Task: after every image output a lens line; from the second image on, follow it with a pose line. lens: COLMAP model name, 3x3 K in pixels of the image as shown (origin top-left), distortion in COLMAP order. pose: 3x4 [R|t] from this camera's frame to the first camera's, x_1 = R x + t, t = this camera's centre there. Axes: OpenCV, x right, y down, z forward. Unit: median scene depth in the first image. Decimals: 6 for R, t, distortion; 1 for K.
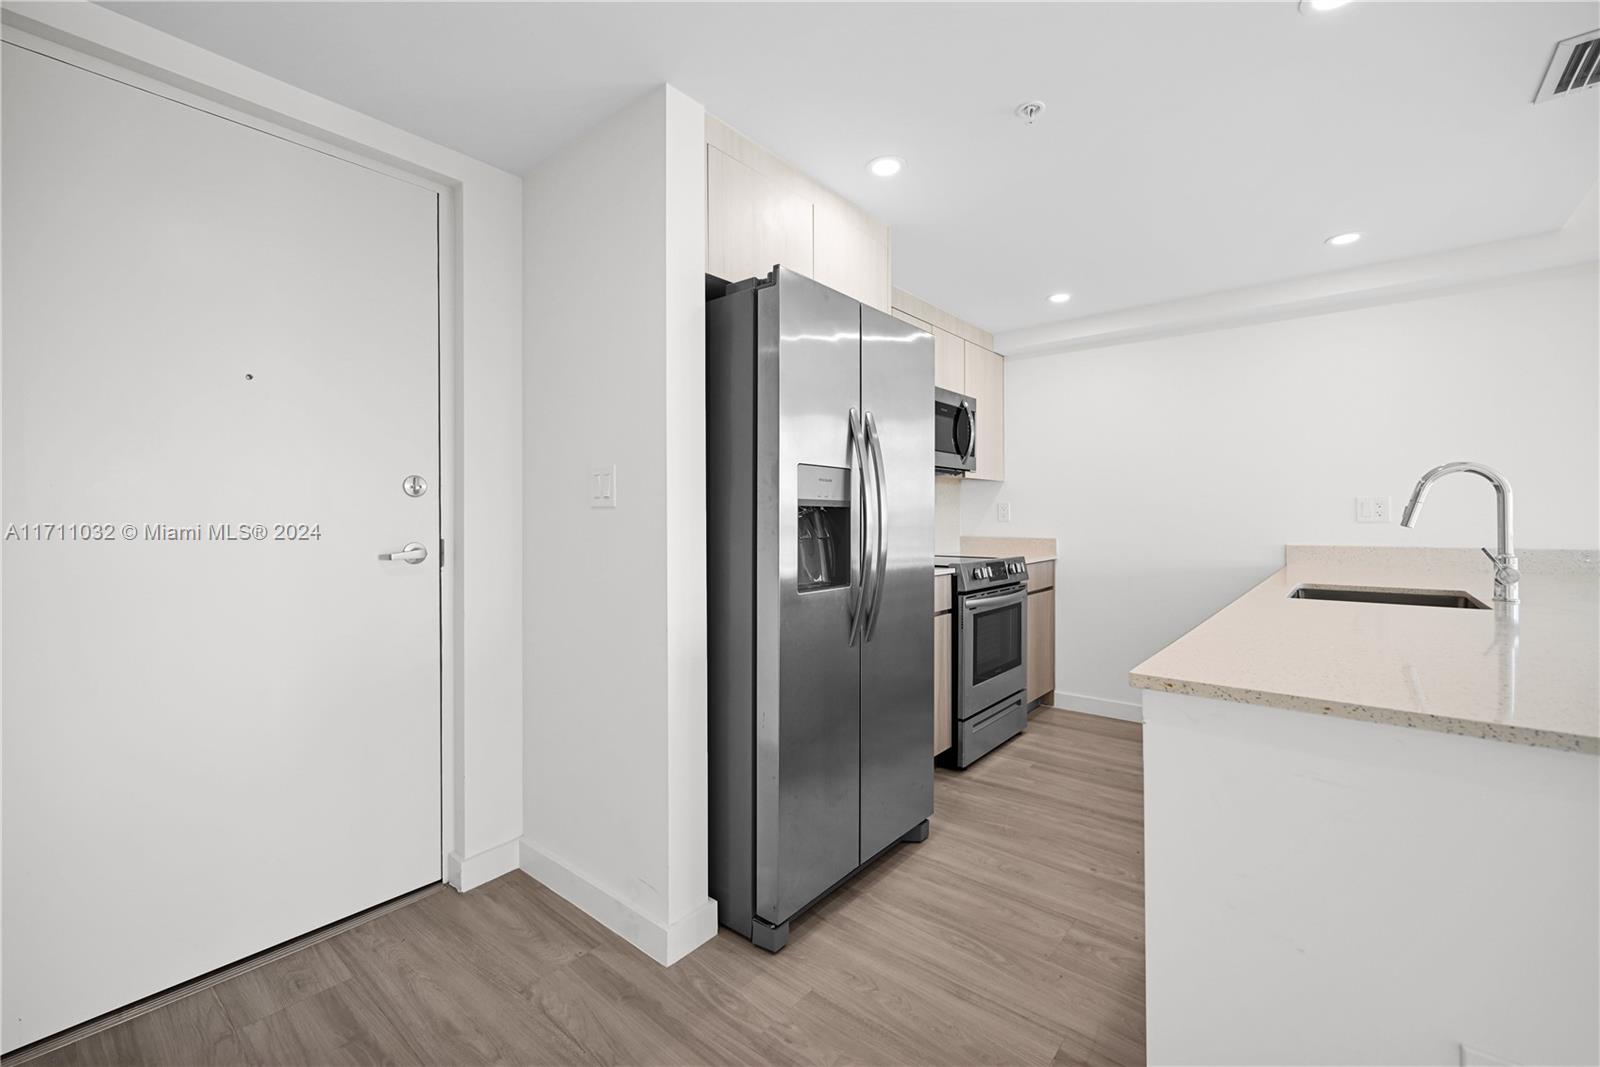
lens RADIAL K [[667.7, 0, 803.2], [0, 667.7, 509.8], [0, 0, 1]] dist [0.001383, -0.000349]
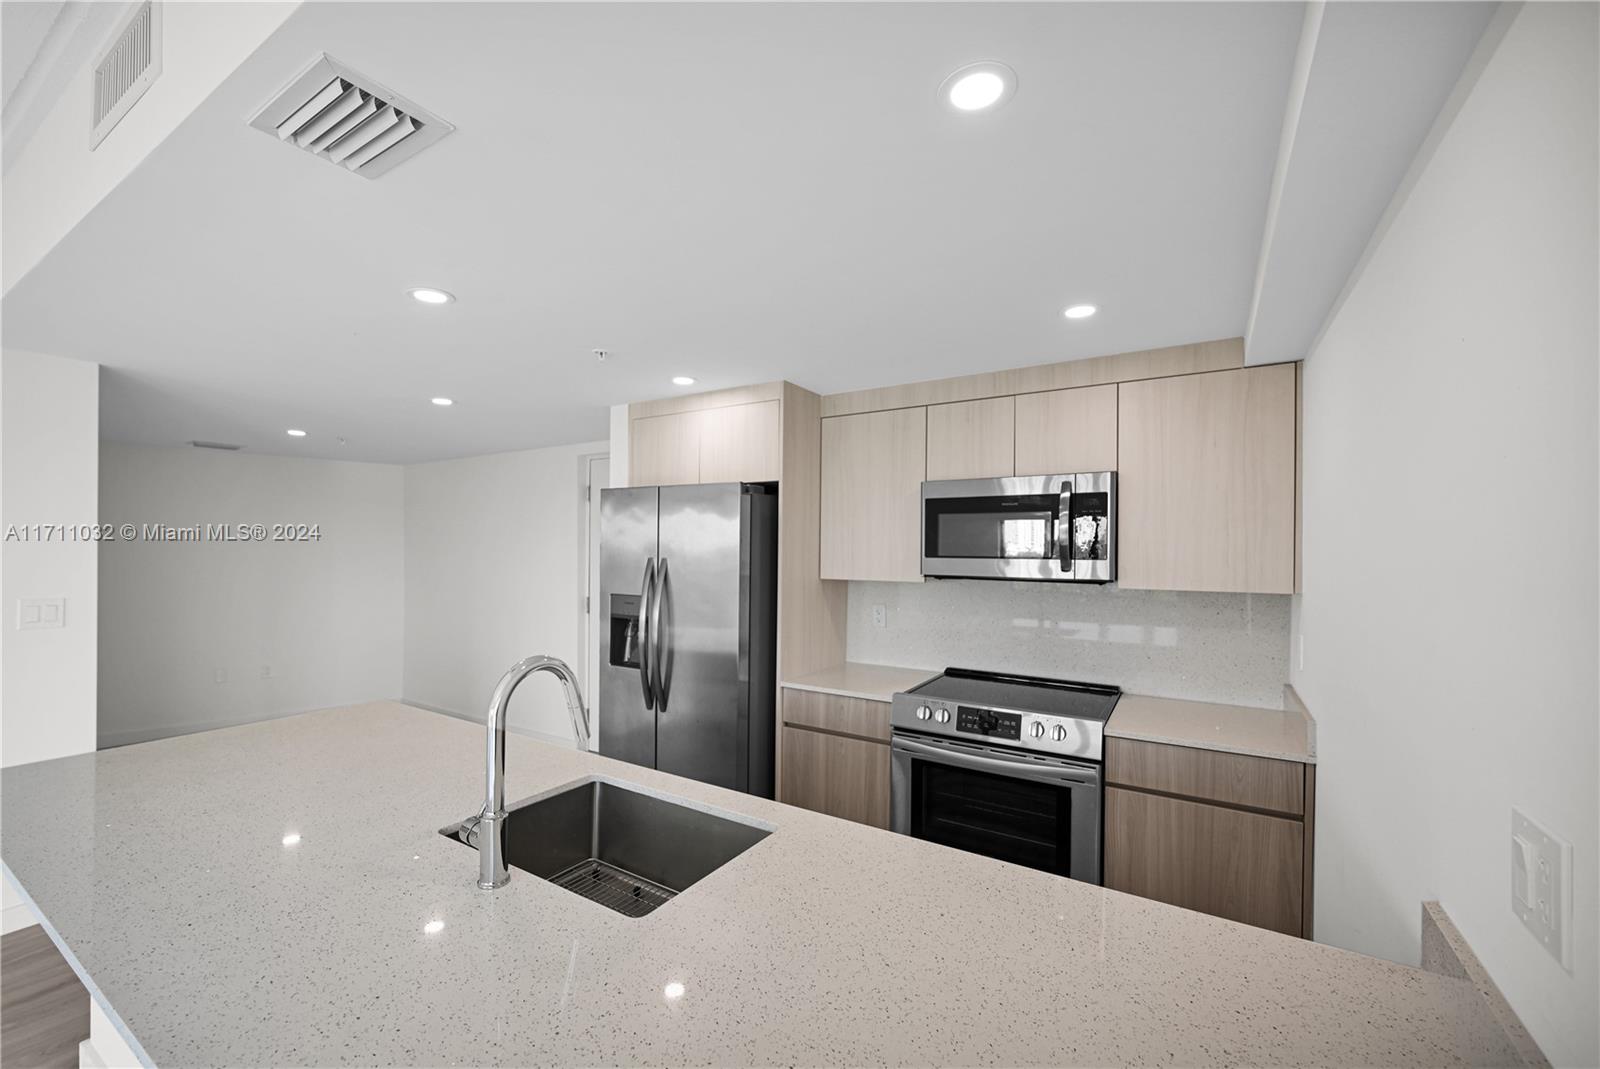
lens RADIAL K [[646.5, 0, 799.9], [0, 646.5, 537.3], [0, 0, 1]] dist [-0.000039, -0.000063]
pose [[0.138186, -0.013044, -0.990320, 1.047263], [0.001543, 0.999915, -0.012955, -0.114380], [0.990405, 0.000262, 0.138195, 0.736304]]
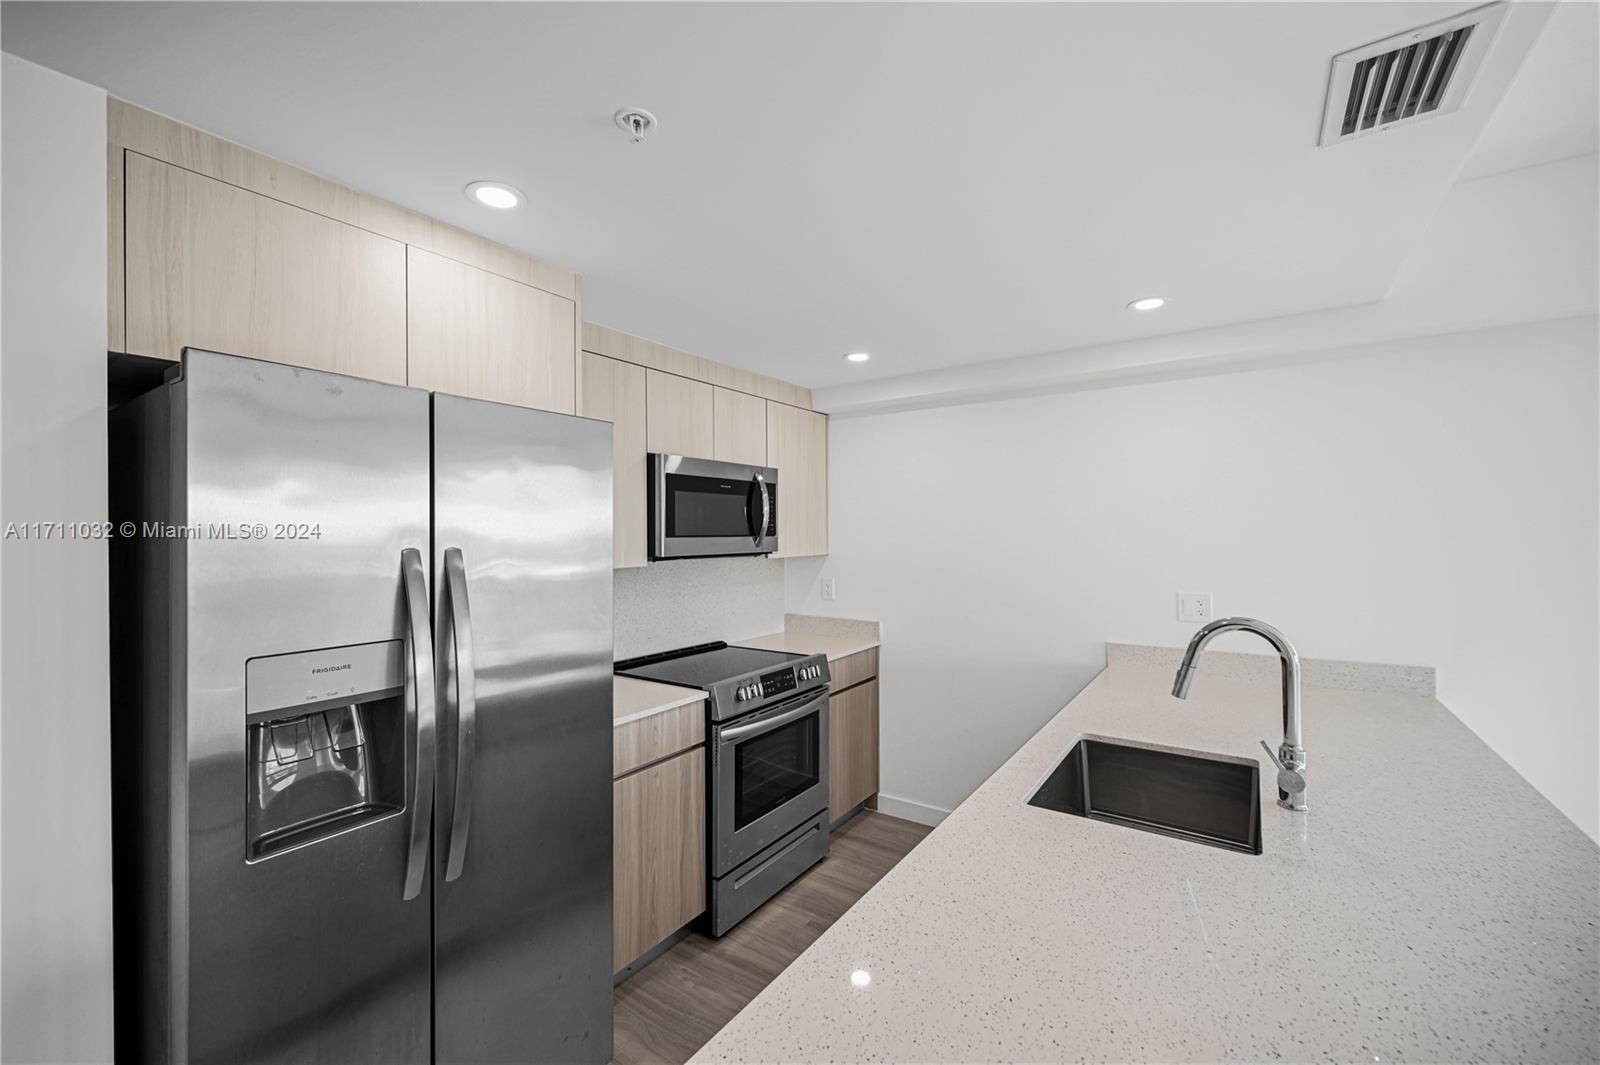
lens RADIAL K [[648.3, 0, 808.2], [0, 648.3, 526.2], [0, 0, 1]] dist [0.001032, 0.000199]
pose [[0.996003, -0.004476, 0.089208, 0.273025], [0.004349, 0.999989, 0.001625, -0.112856], [-0.089214, -0.001231, 0.996012, 0.196086]]
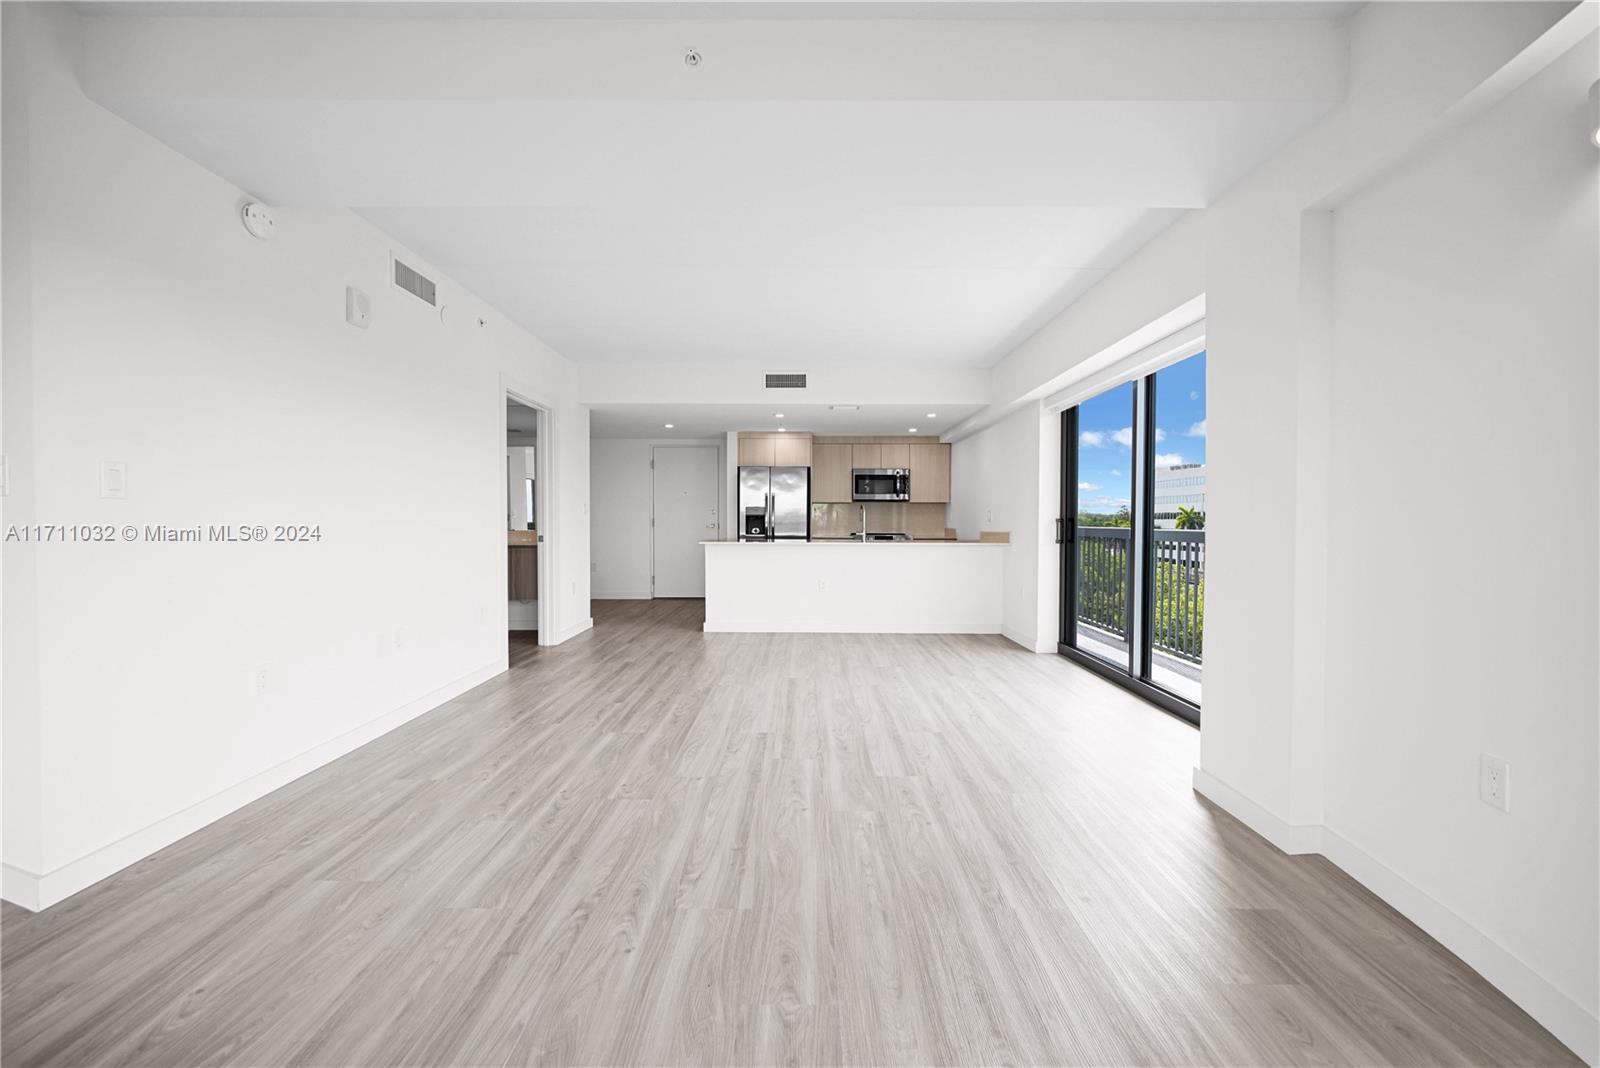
lens RADIAL K [[651.0, 0, 793.2], [0, 651.0, 525.4], [0, 0, 1]] dist [-0.001362, -0.000259]
pose [[0.632029, 0.010831, -0.774869, 2.200808], [0.002772, 0.999864, 0.016237, -0.006538], [0.774940, -0.012410, 0.631913, -0.967009]]
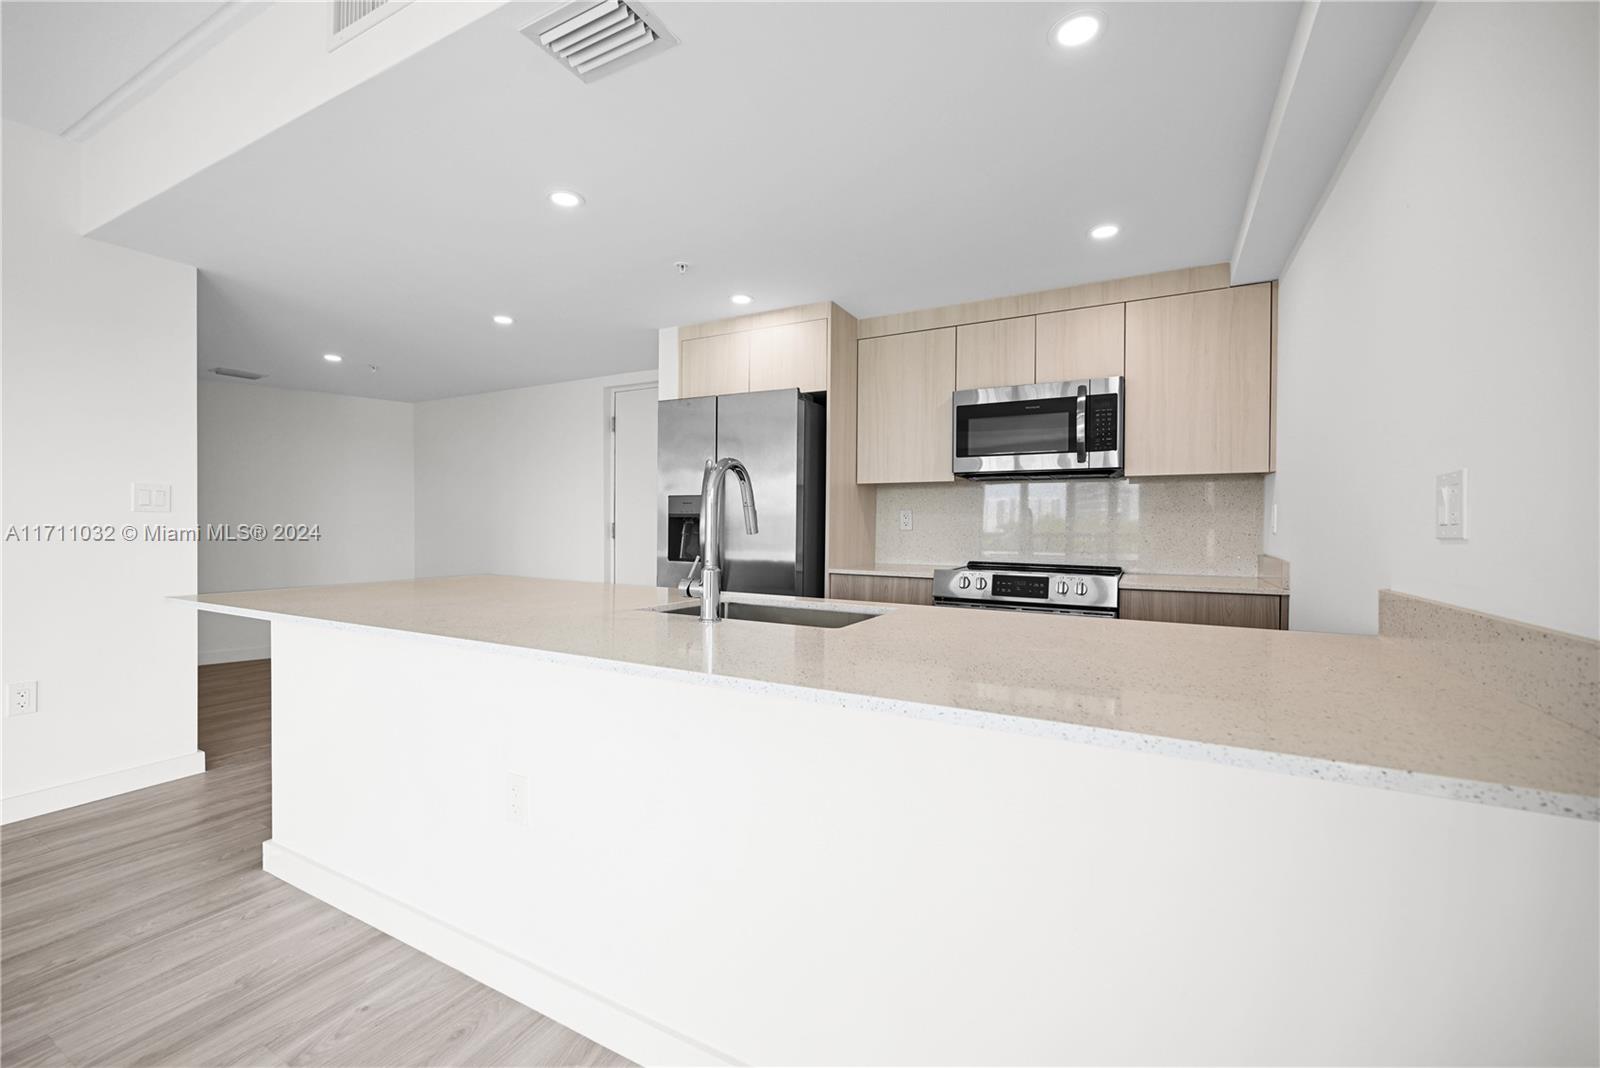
lens RADIAL K [[656.4, 0, 802.3], [0, 656.4, 519.7], [0, 0, 1]] dist [0.000535, 0.000004]
pose [[0.203014, -0.005214, -0.979162, 1.153945], [0.002221, 0.999986, -0.004864, 0.007871], [0.979173, -0.001187, 0.203022, 0.578231]]
